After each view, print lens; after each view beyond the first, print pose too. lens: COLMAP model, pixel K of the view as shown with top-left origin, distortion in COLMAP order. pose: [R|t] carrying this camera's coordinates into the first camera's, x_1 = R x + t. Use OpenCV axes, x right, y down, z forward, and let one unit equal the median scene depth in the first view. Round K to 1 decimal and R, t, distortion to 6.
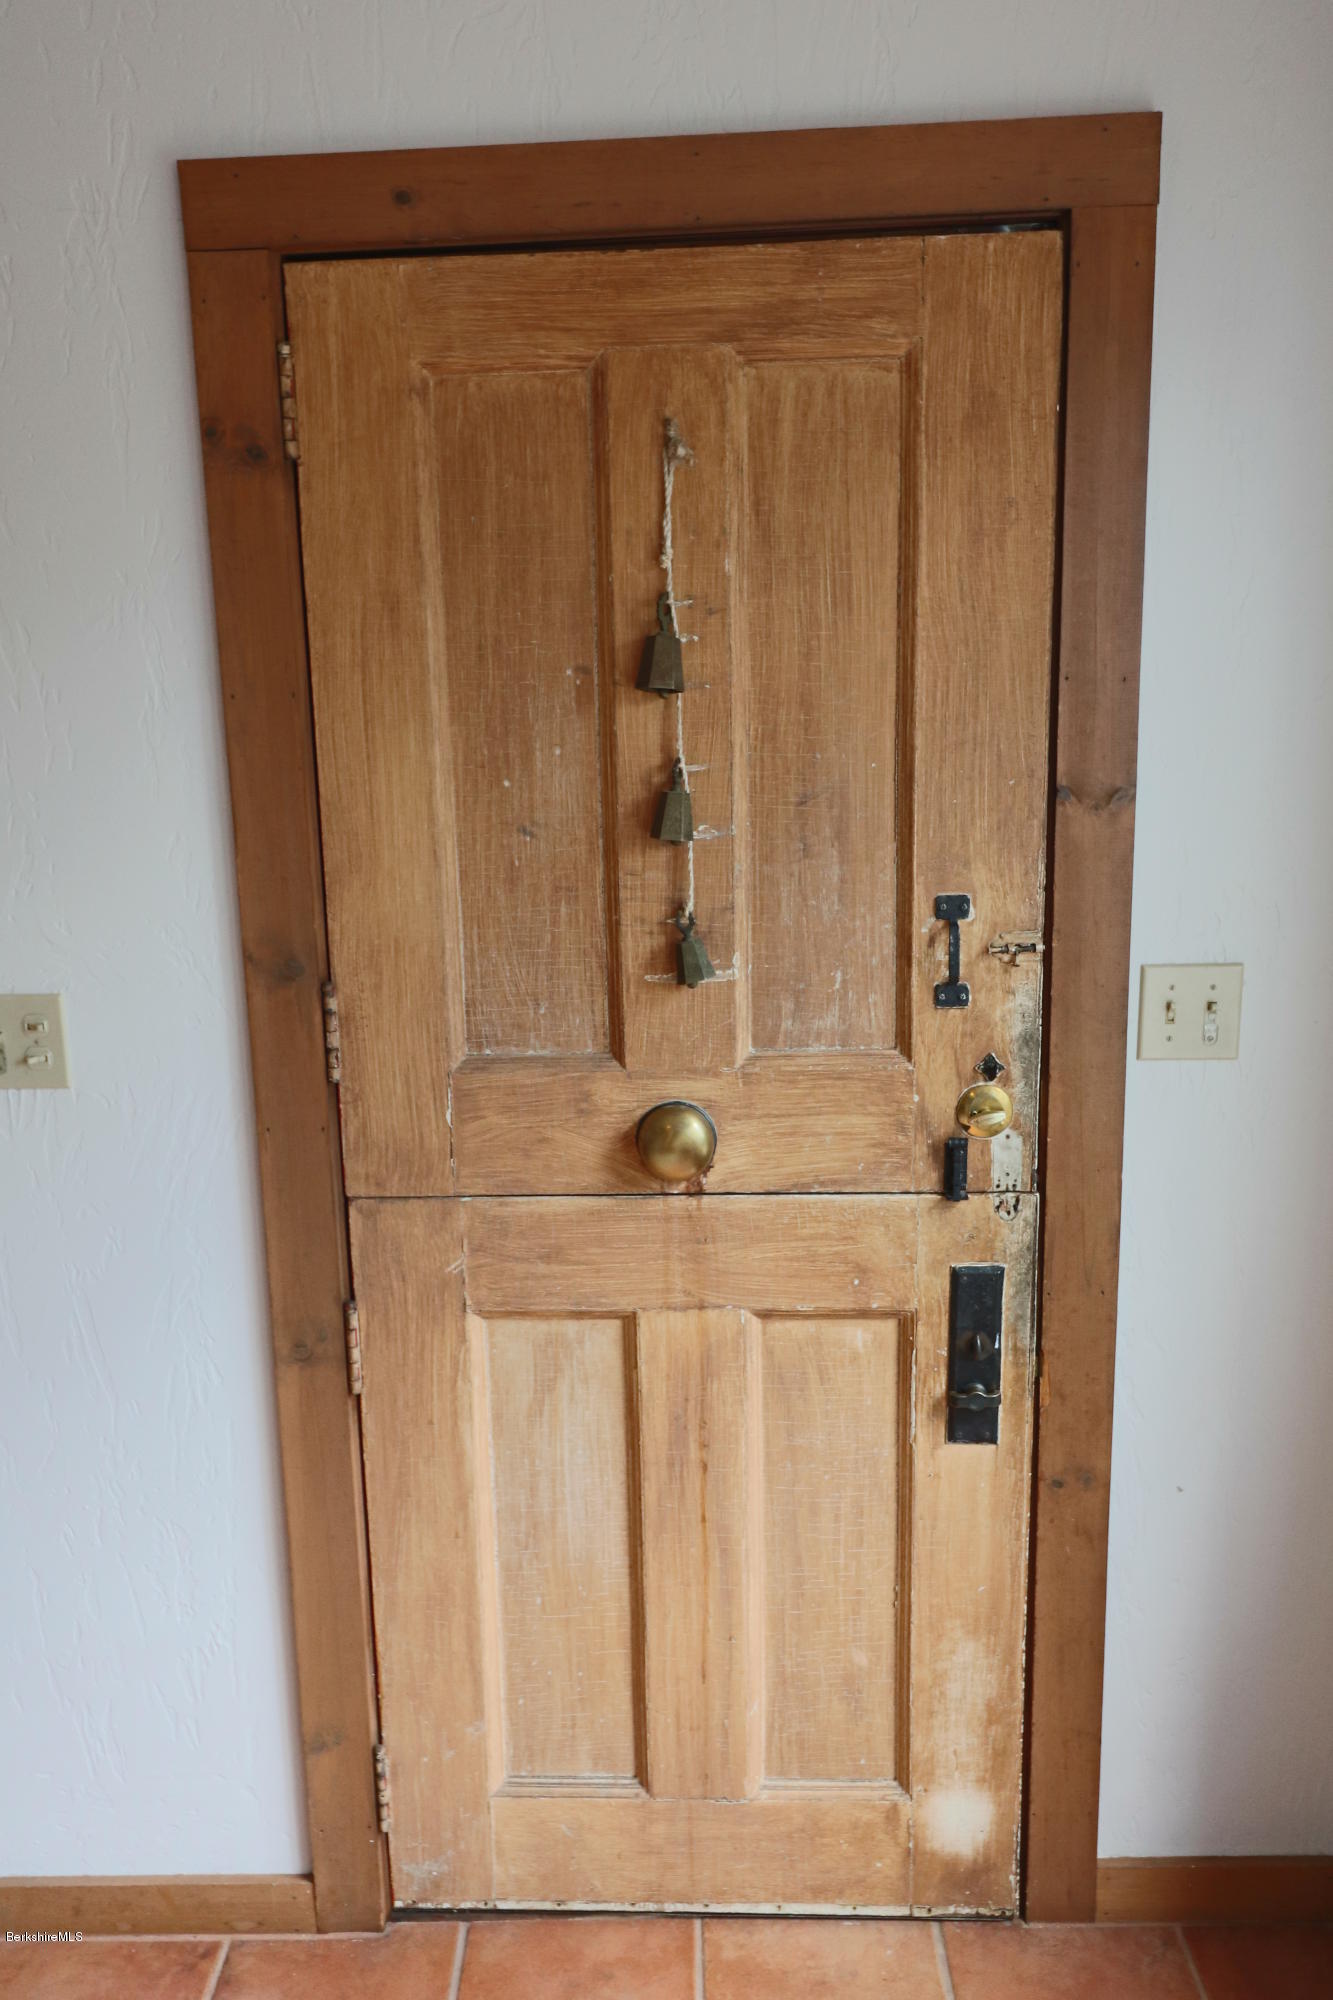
lens RADIAL K [[1687.4, 0, 666.5], [0, 1687.4, 1000.0], [0, 0, 1]] dist [0.007476, -0.005932]
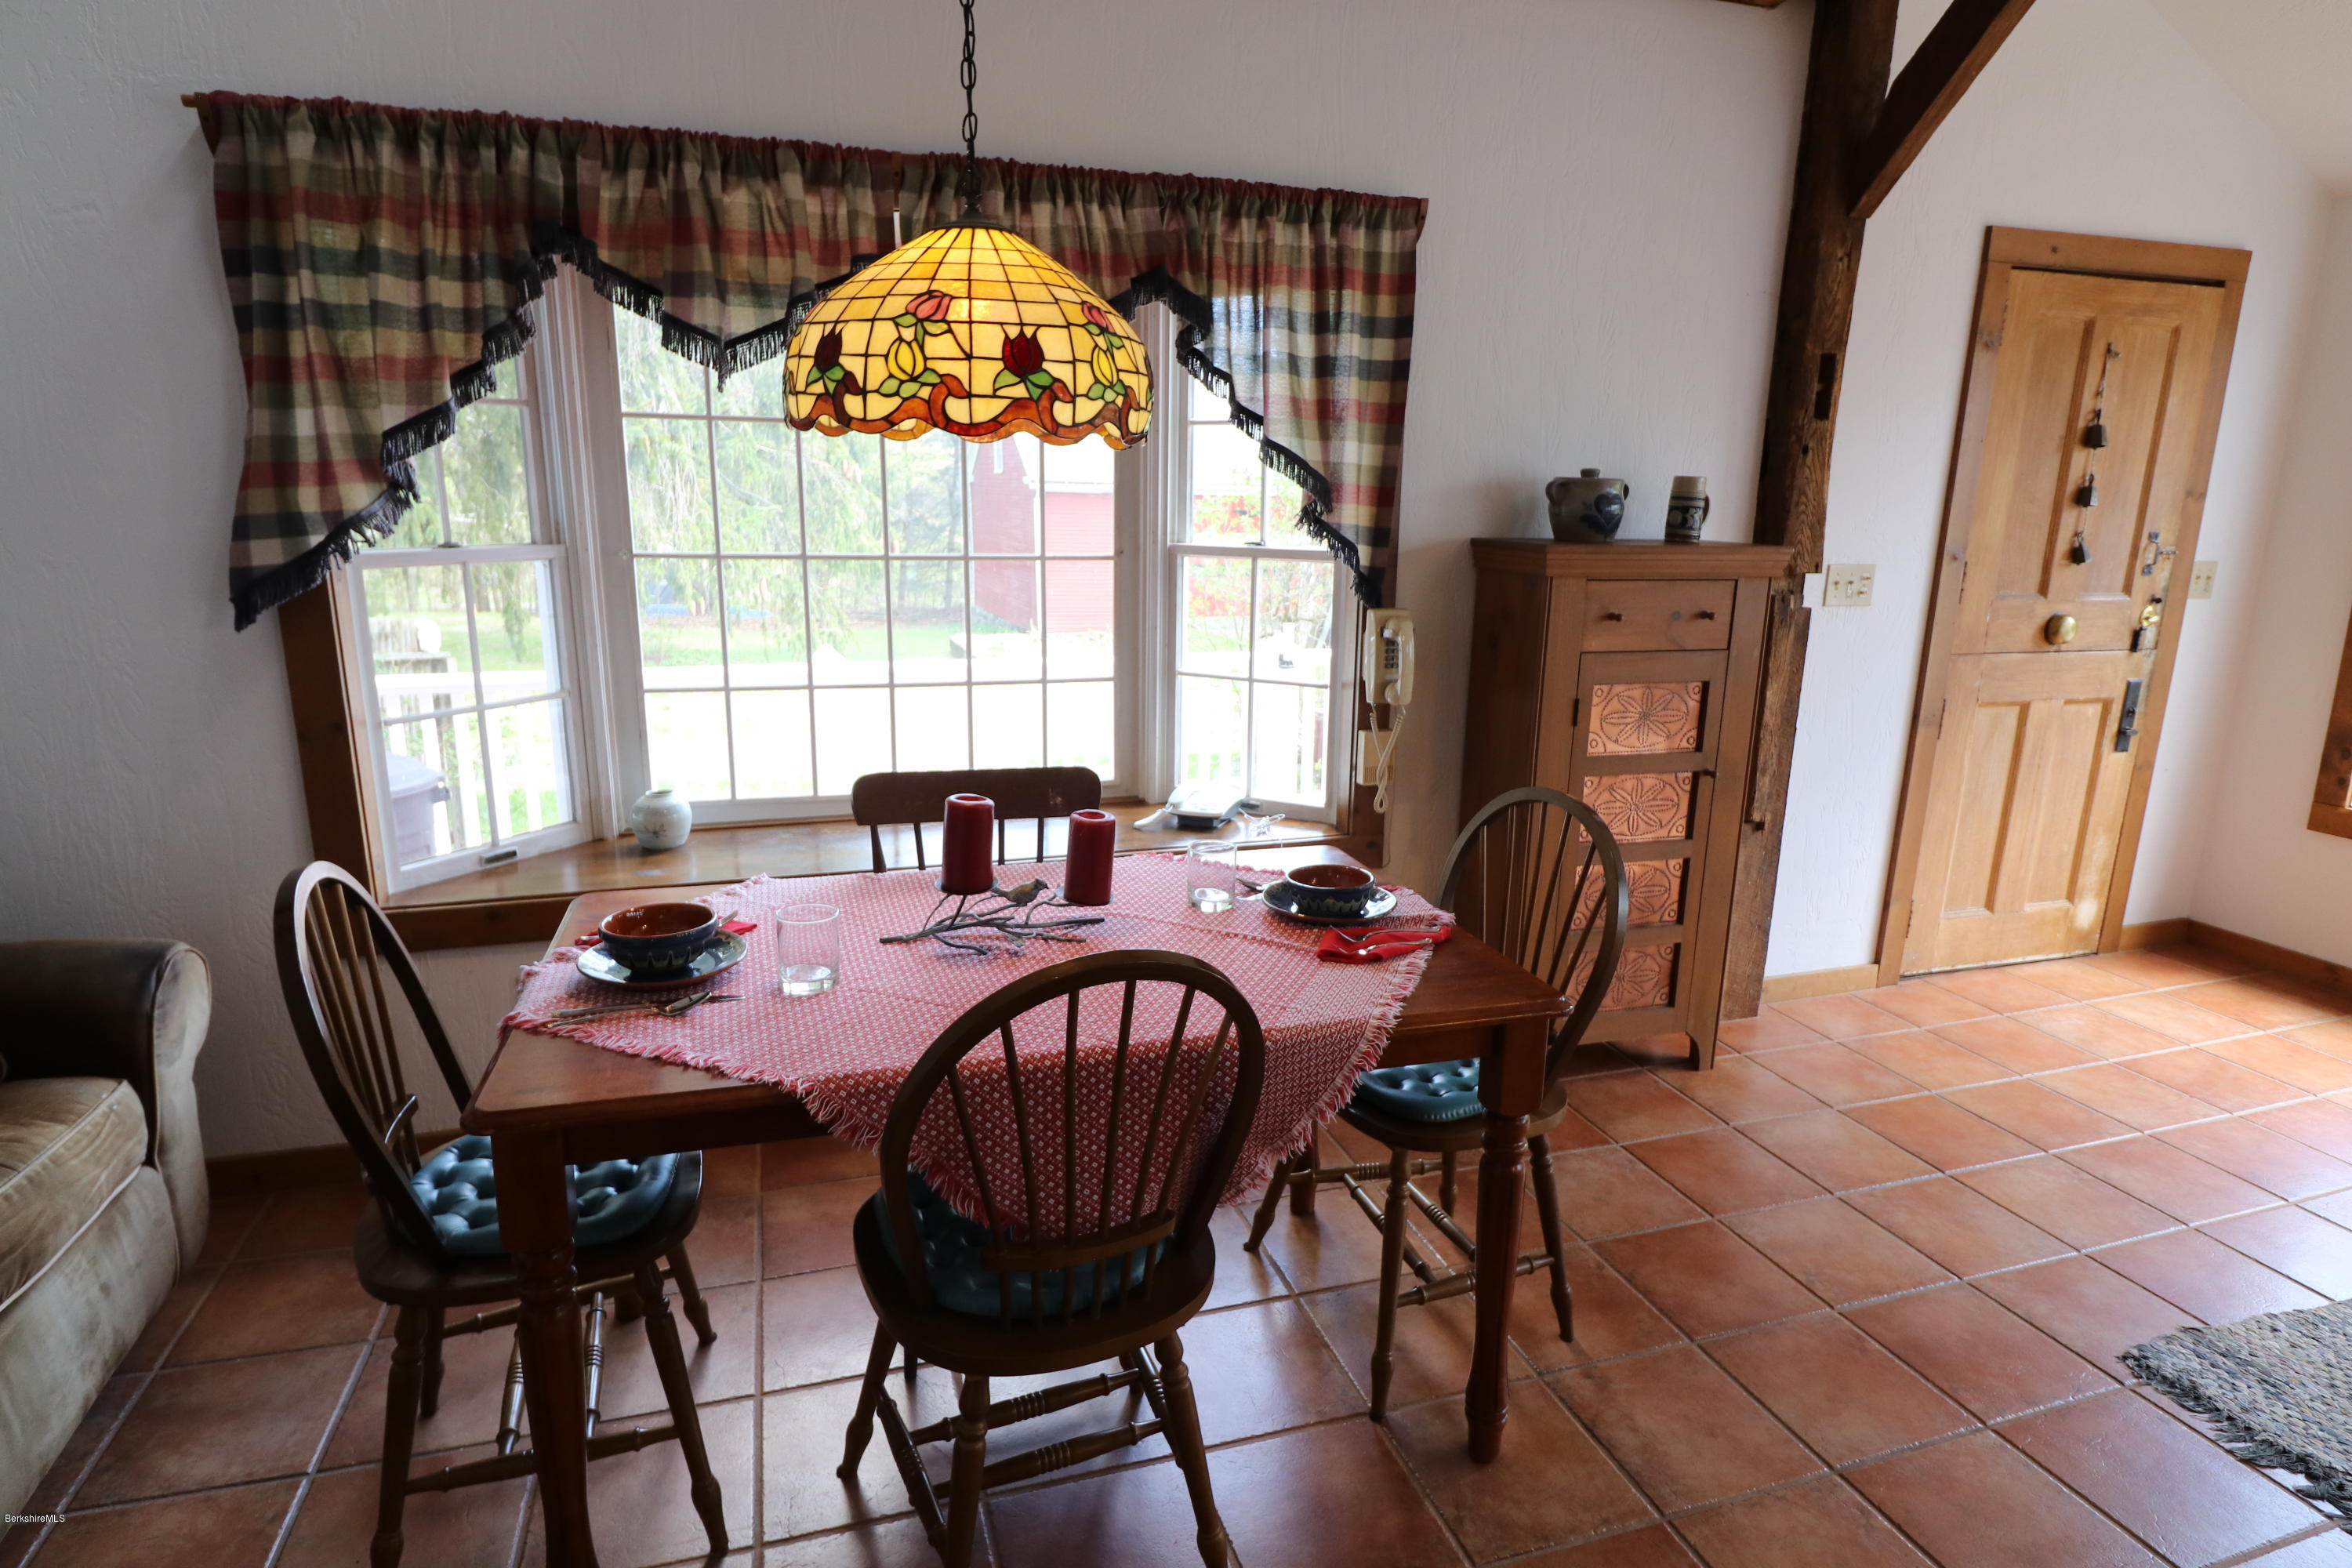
lens RADIAL K [[1298.3, 0, 1176.0], [0, 1298.3, 784.0], [0, 0, 1]] dist [-0.000747, -0.013102]
pose [[0.942132, -0.036841, 0.333212, -1.886083], [0.030067, 0.999223, 0.025463, 0.225907], [-0.333891, -0.013971, 0.942508, -0.381808]]
